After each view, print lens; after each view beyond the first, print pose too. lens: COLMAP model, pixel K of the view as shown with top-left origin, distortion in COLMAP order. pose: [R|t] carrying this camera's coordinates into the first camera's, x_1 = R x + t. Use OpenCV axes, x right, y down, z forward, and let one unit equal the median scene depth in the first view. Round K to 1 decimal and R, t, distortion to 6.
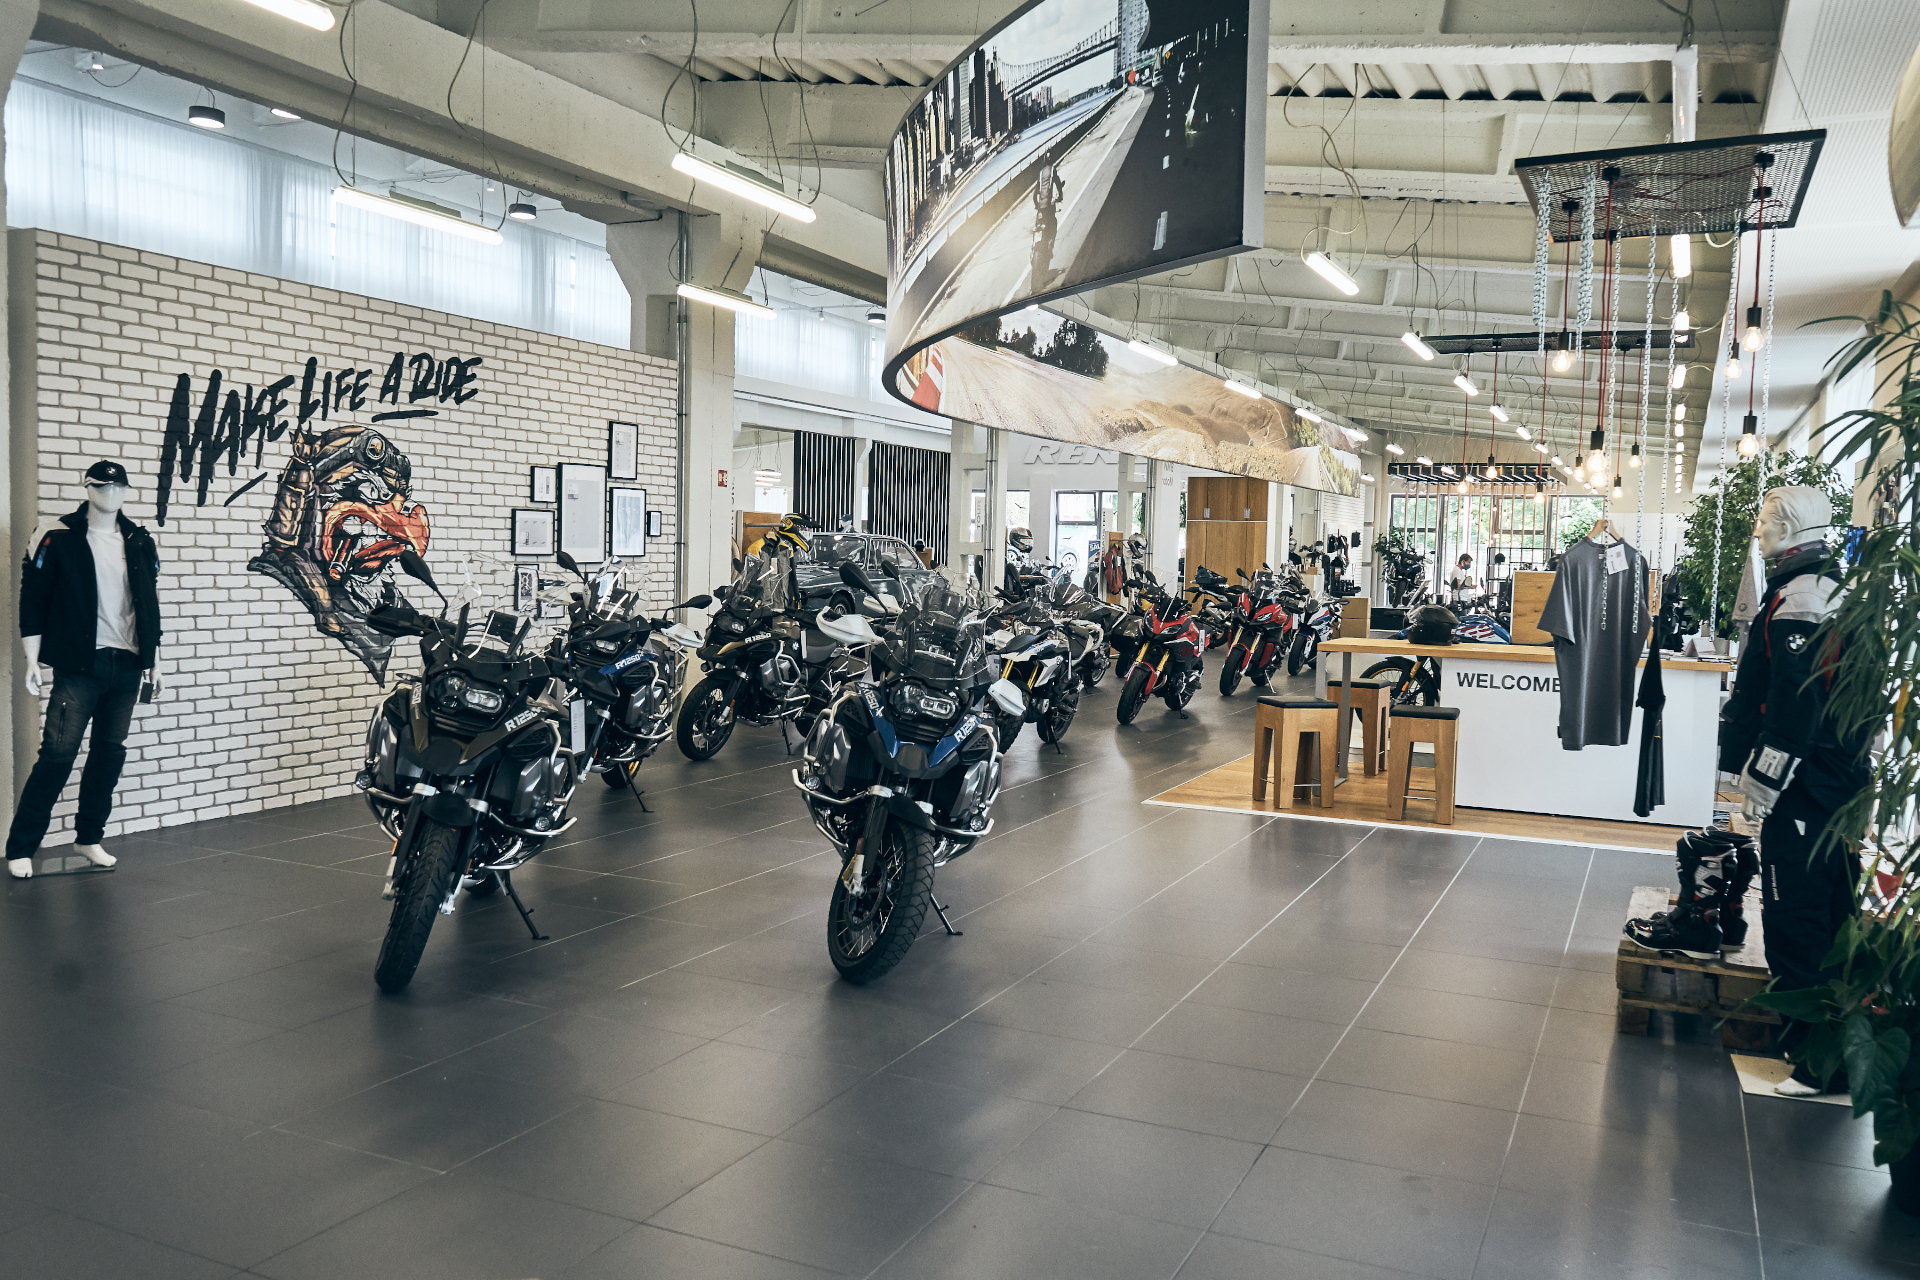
lens RADIAL K [[1546.6, 0, 960.0], [0, 1546.6, 640.0], [0, 0, 1]] dist [-0.005022, -0.004002]
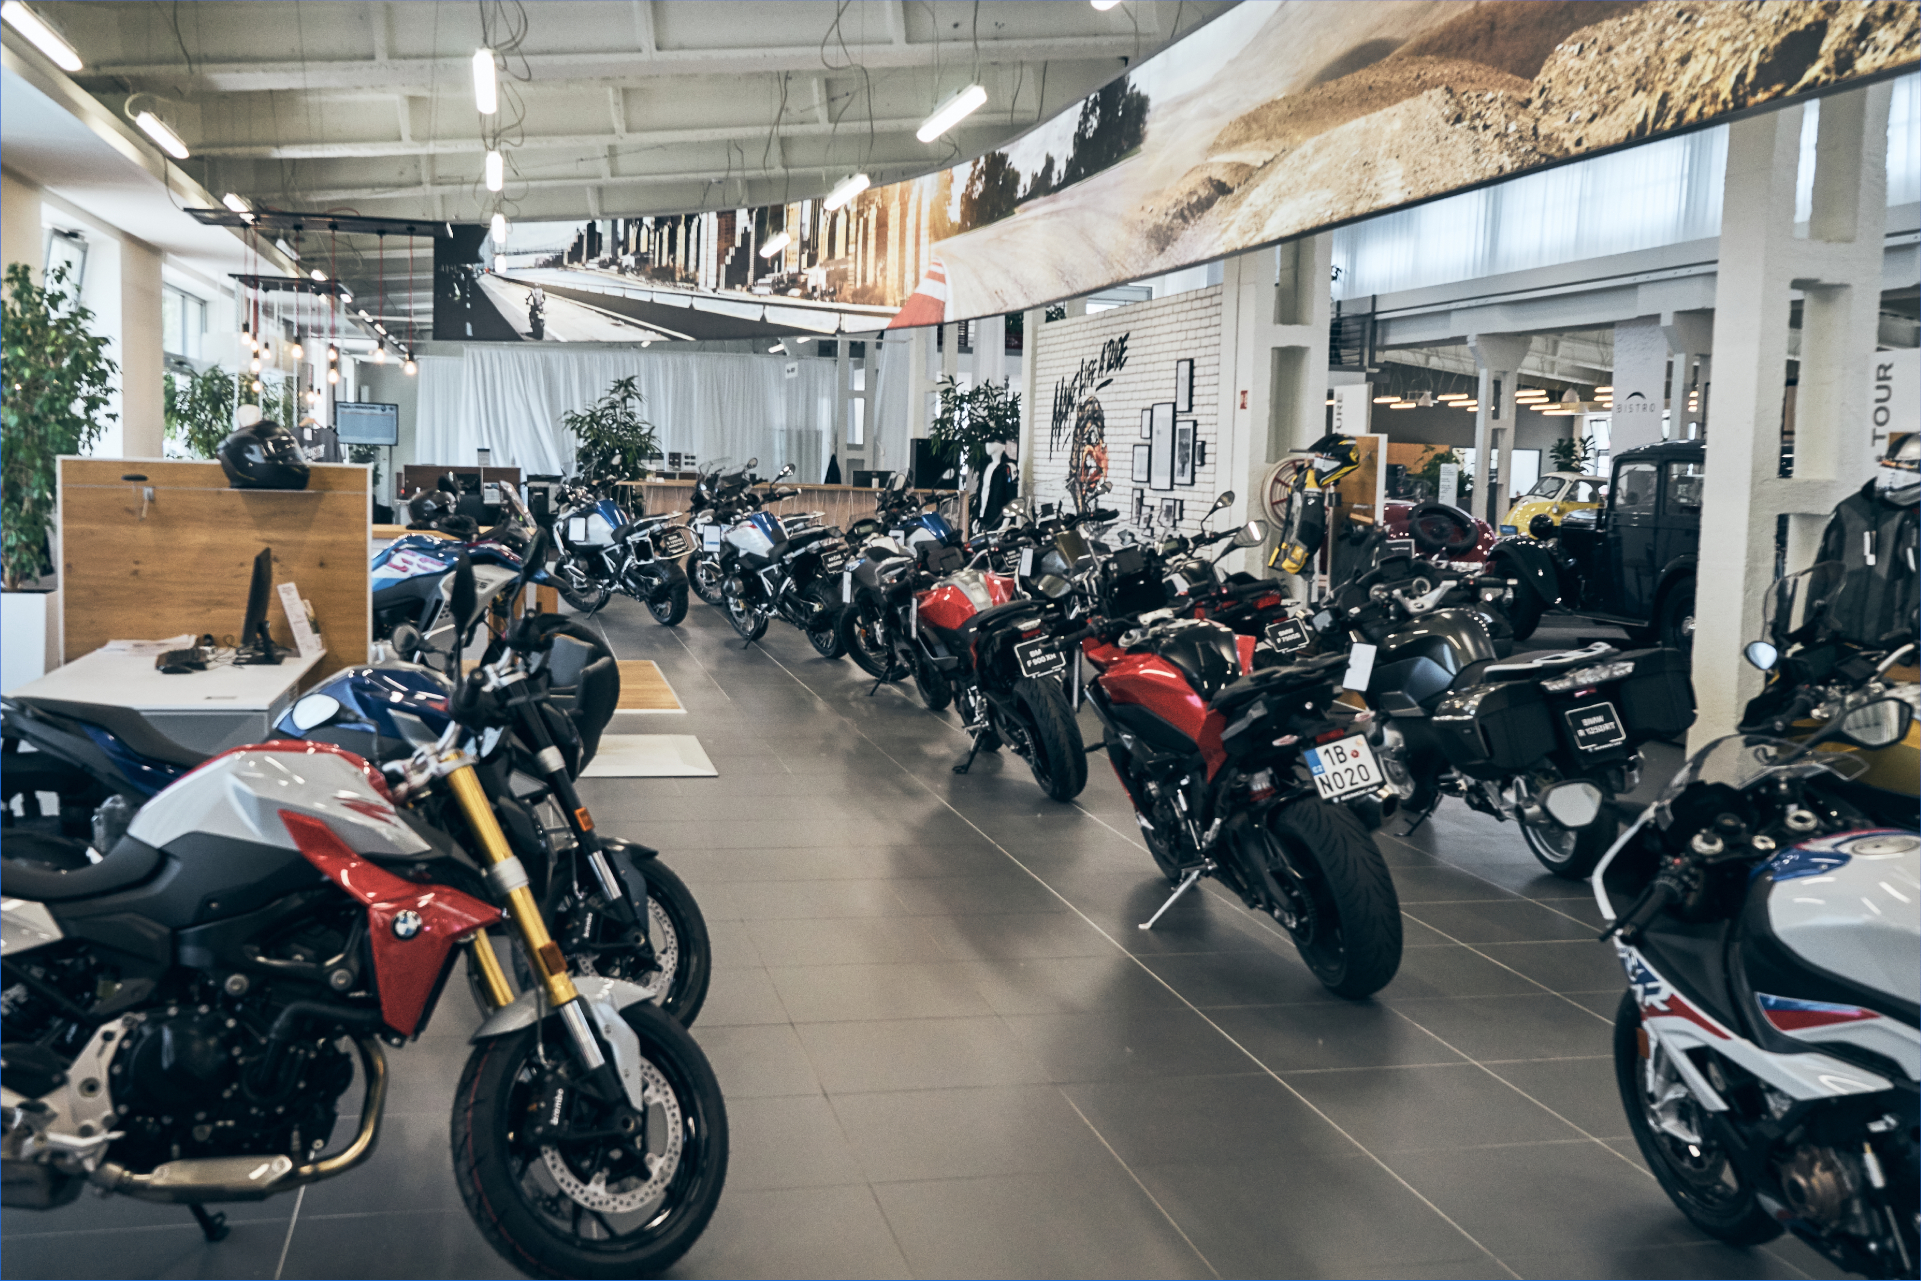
lens RADIAL K [[1928.0, 0, 960.5], [0, 1928.0, 640.5], [0, 0, 1]] dist [-0.000930, -0.004430]
pose [[-0.784785, 0.012708, -0.619638, 0.655748], [-0.084821, 0.988180, 0.127693, -0.095491], [0.613936, 0.152770, -0.774431, 1.773955]]
